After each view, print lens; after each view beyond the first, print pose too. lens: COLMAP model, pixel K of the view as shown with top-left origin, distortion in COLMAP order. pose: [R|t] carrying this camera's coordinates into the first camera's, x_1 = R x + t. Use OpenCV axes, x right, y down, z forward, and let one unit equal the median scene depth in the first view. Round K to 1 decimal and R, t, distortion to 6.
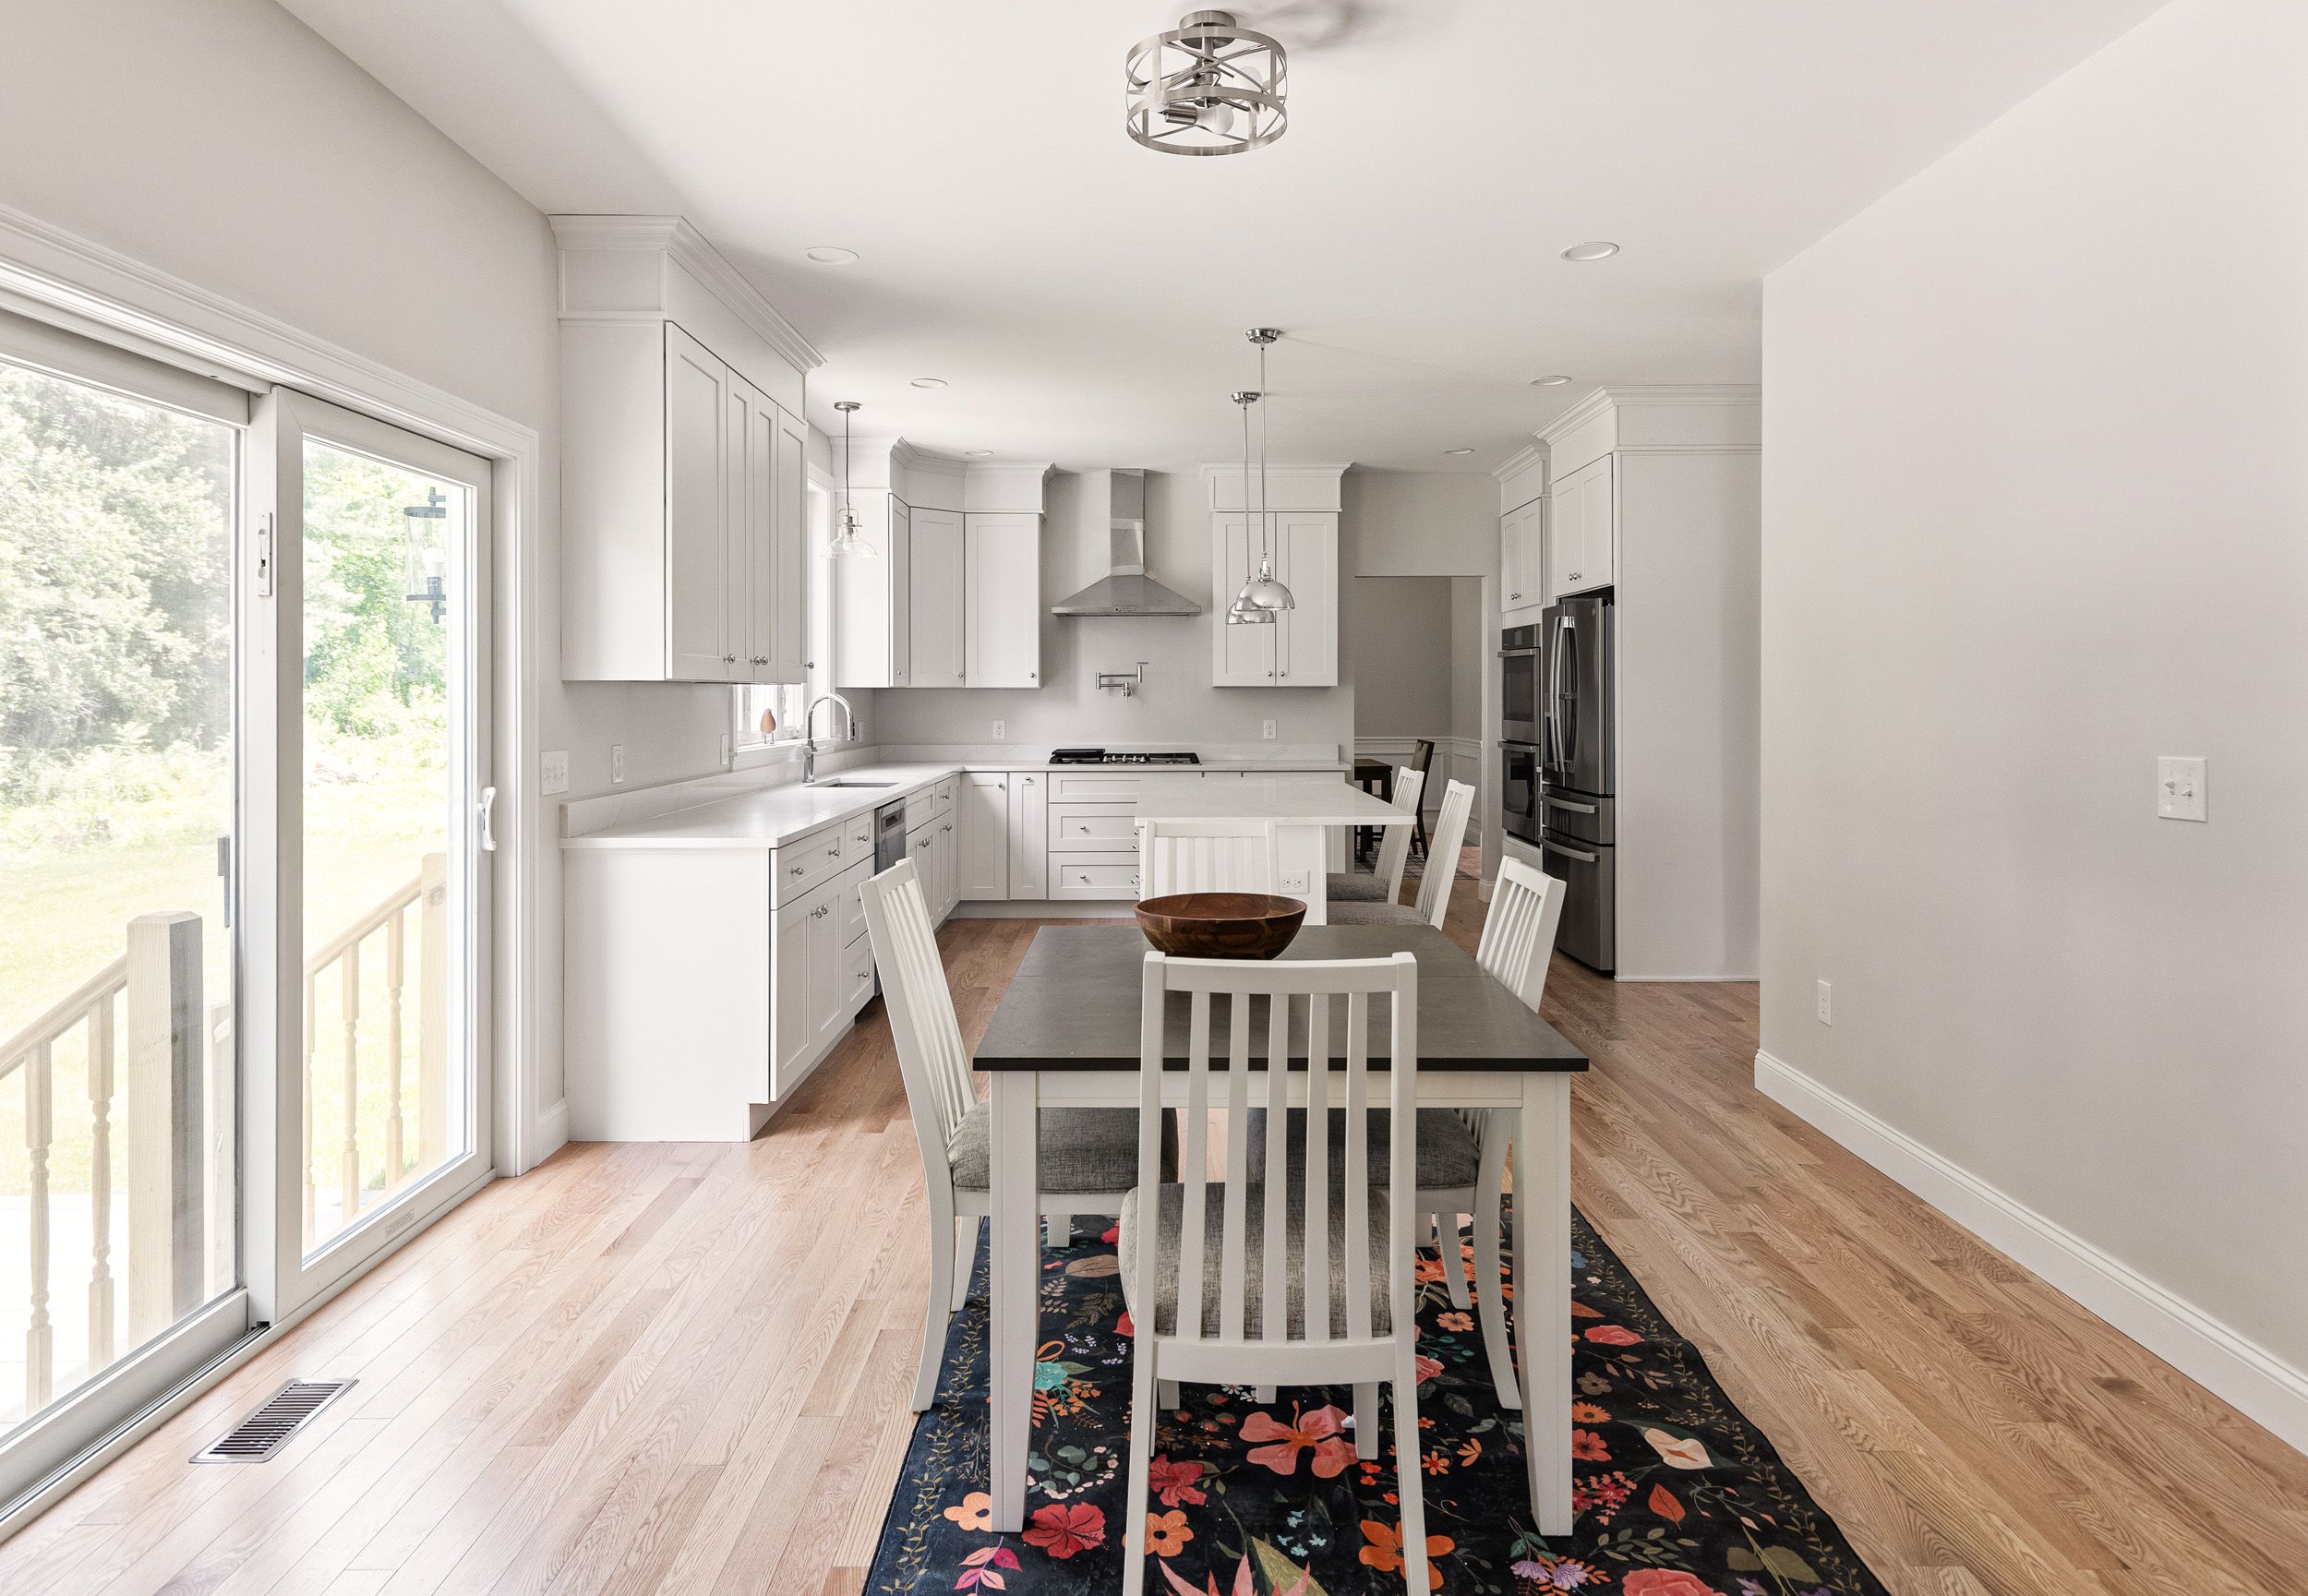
lens RADIAL K [[1367.5, 0, 1144.3], [0, 1367.5, 710.6], [0, 0, 1]] dist [0.003409, 0.000572]
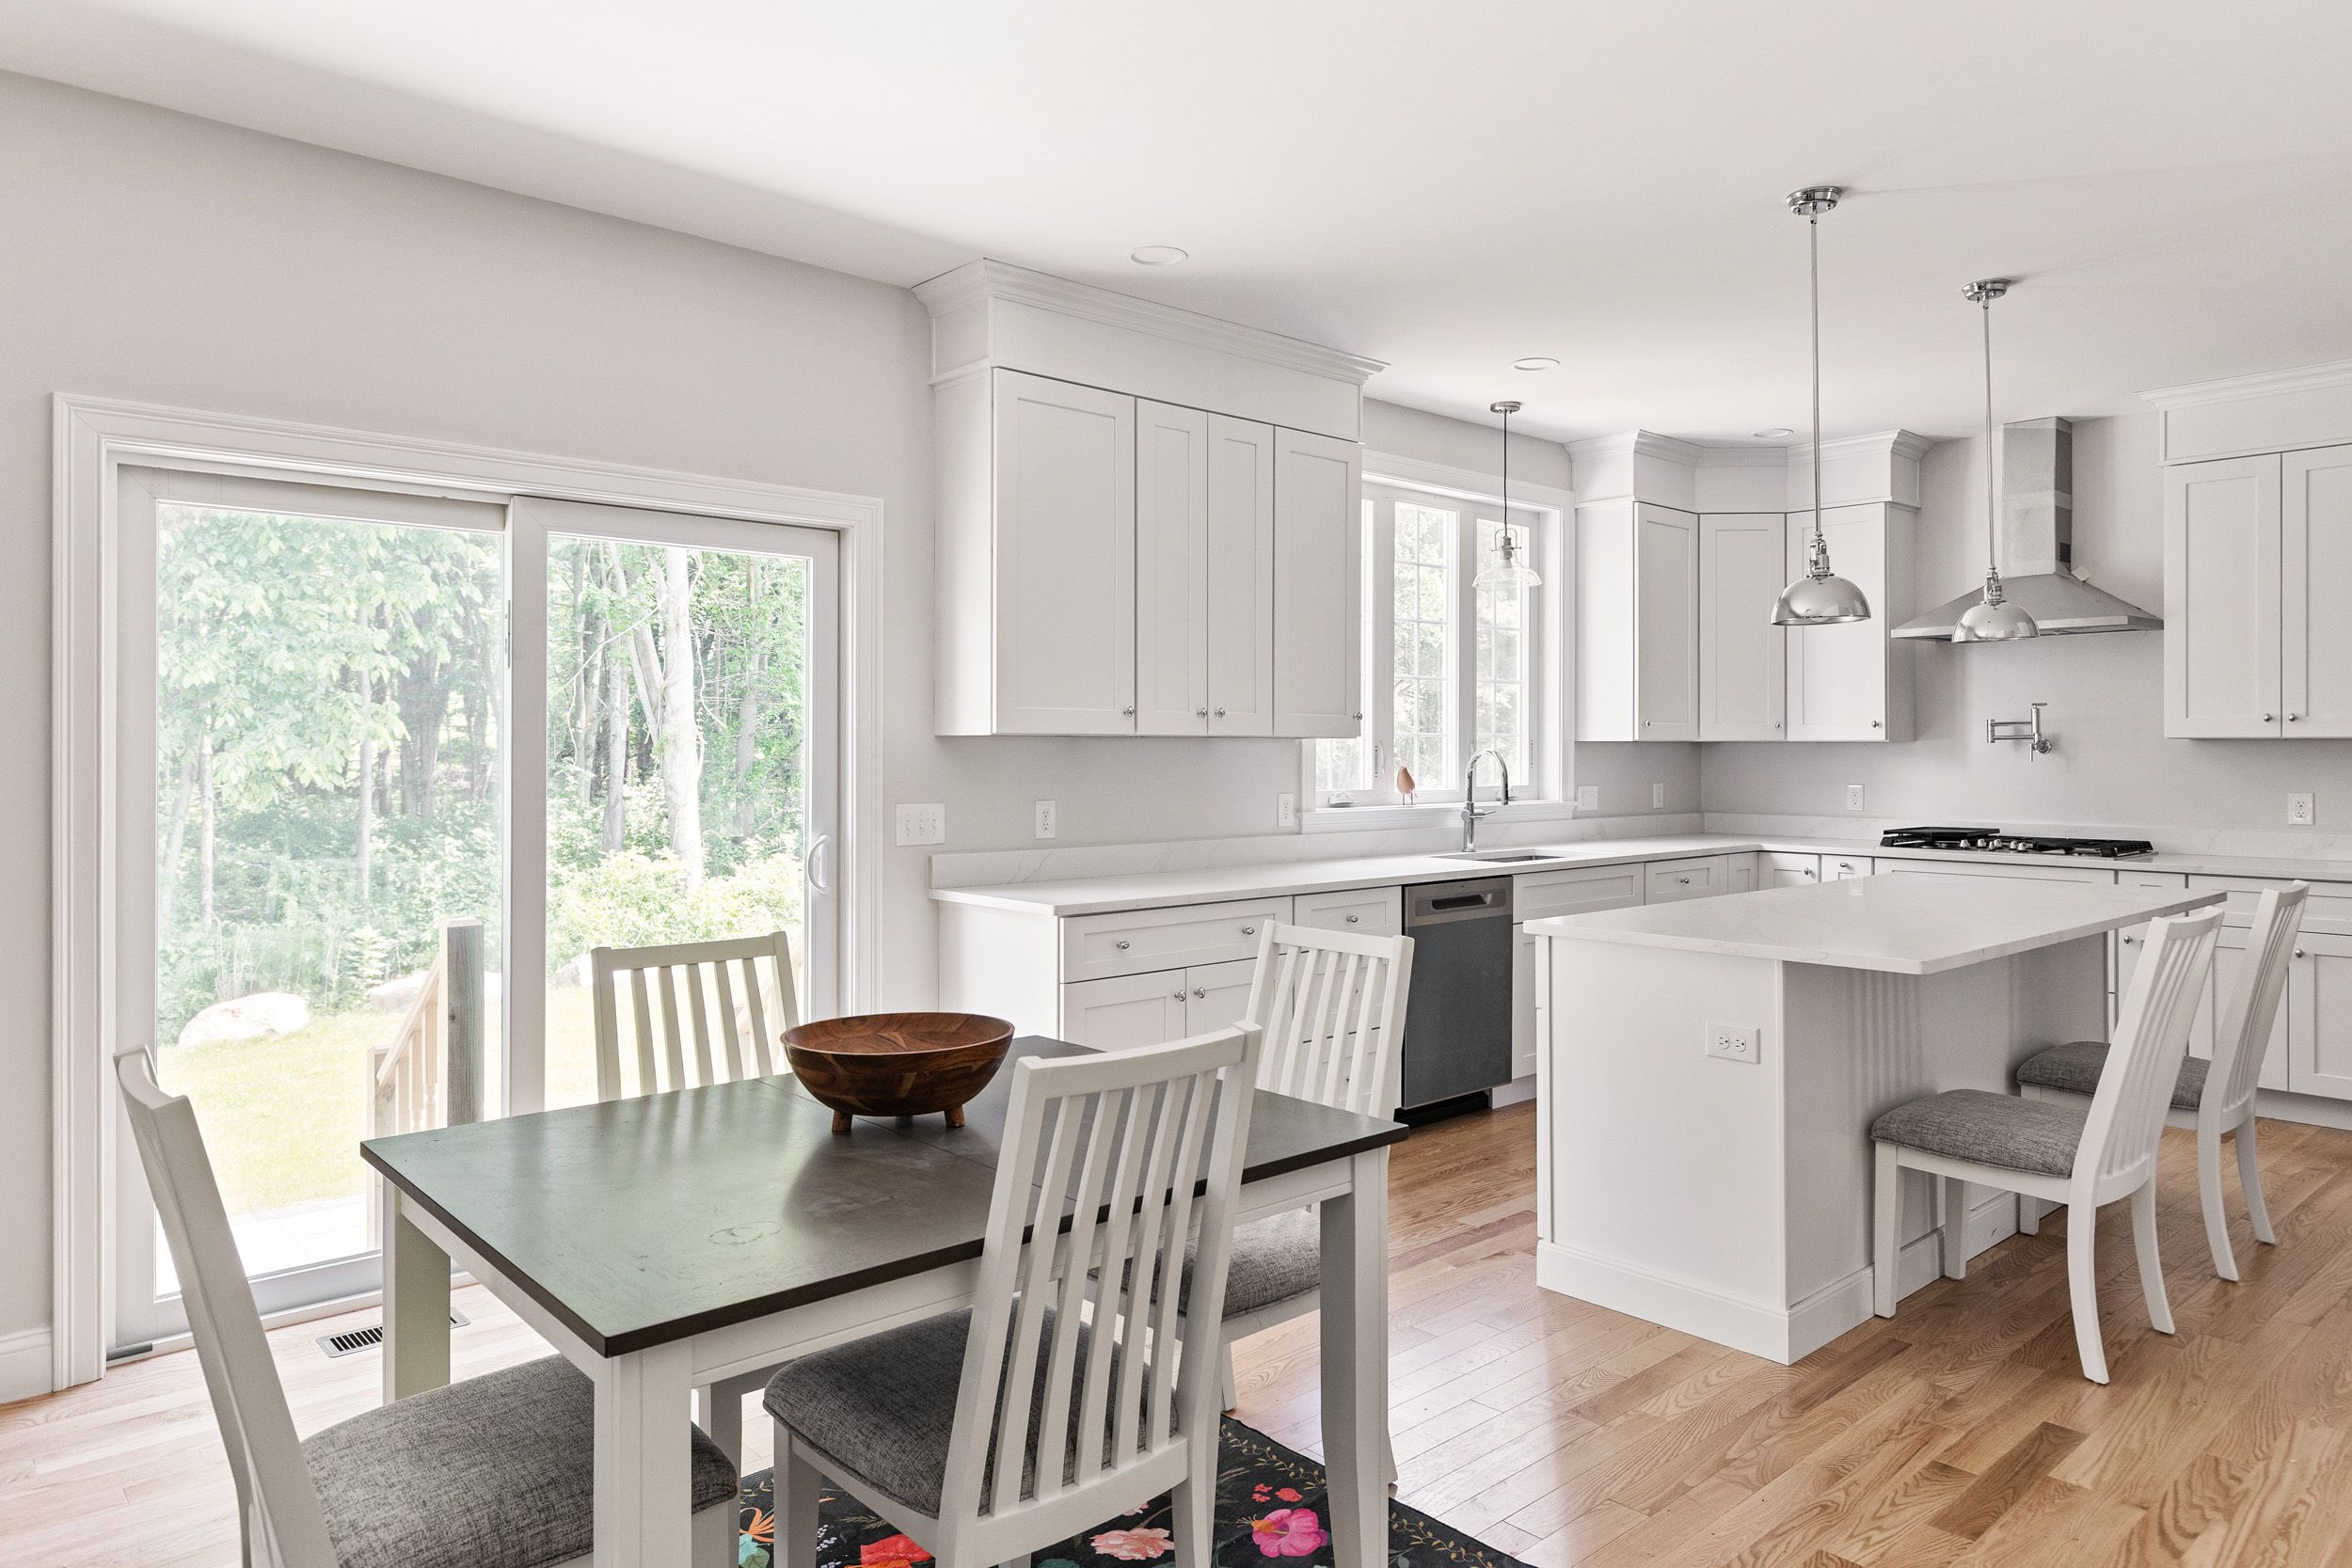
lens RADIAL K [[1488.4, 0, 1182.6], [0, 1488.4, 764.8], [0, 0, 1]] dist [0.008700, 0.000345]
pose [[0.673741, 0.010015, -0.738900, 0.338460], [-0.010684, 0.999936, 0.003811, -0.004121], [0.738891, 0.005327, 0.673804, 0.245063]]
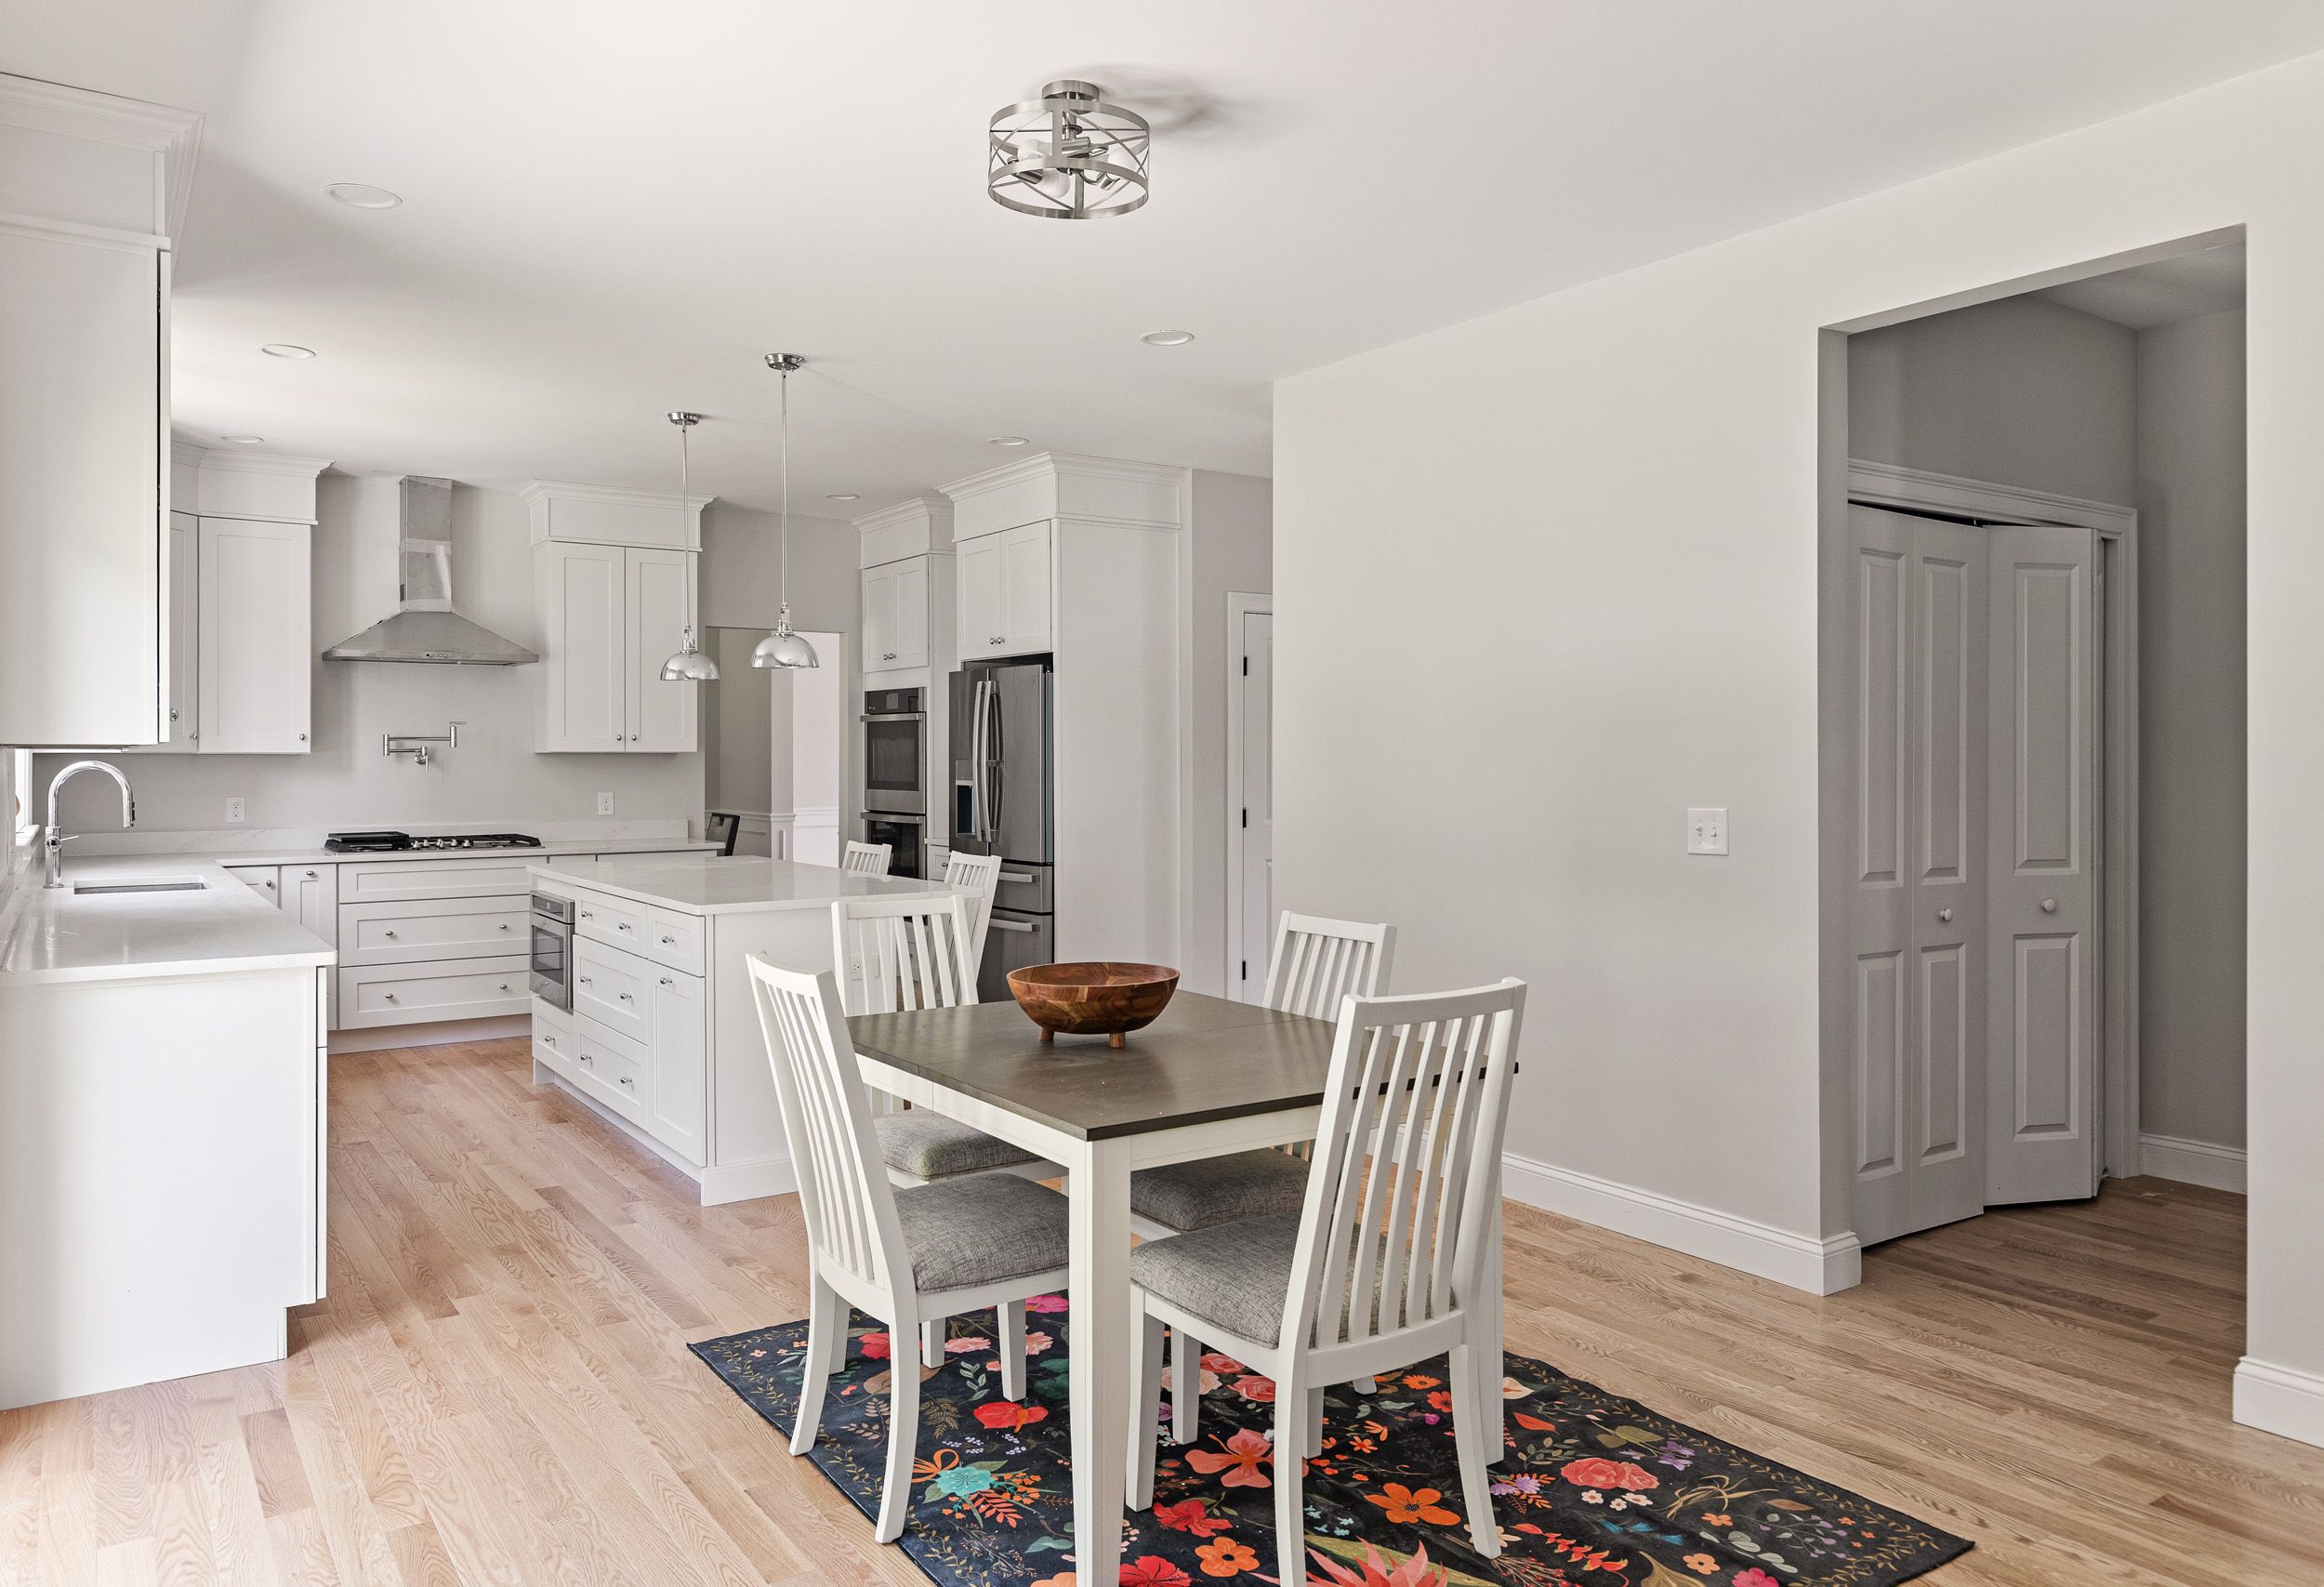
lens RADIAL K [[1591.2, 0, 1148.7], [0, 1591.2, 777.3], [0, 0, 1]] dist [-0.001866, -0.004103]
pose [[0.824097, -0.006316, 0.566413, -0.254436], [0.007129, 0.999974, 0.000778, -0.001048], [-0.566403, 0.003397, 0.824121, 0.006690]]
